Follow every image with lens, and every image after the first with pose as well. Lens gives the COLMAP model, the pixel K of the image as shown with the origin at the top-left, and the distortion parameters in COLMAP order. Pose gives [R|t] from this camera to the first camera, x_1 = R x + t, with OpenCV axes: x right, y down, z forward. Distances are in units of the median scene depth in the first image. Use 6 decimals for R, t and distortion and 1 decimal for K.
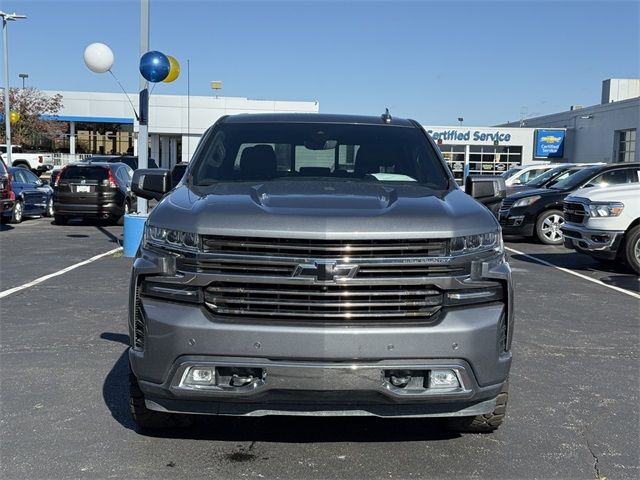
lens RADIAL K [[901.1, 0, 314.1], [0, 901.1, 232.9], [0, 0, 1]] dist [0.114740, 0.000000]
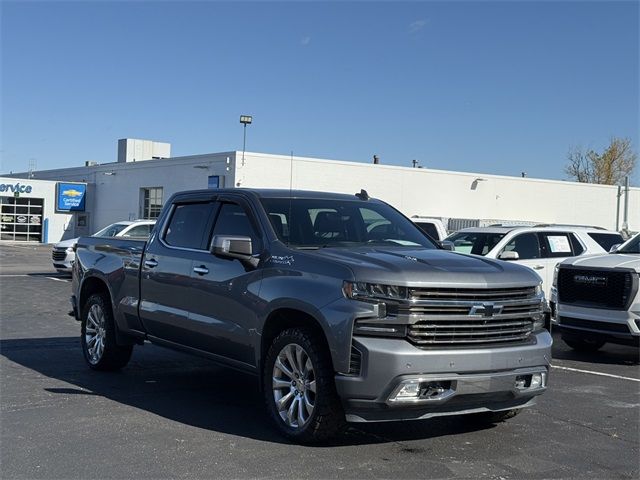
lens RADIAL K [[901.1, 0, 315.6], [0, 901.1, 245.1], [0, 0, 1]] dist [0.114740, 0.000000]
pose [[0.852830, 0.002763, 0.522181, -0.930426], [0.020243, 0.999059, -0.038346, -0.011270], [-0.521795, 0.043273, 0.851972, -0.097505]]
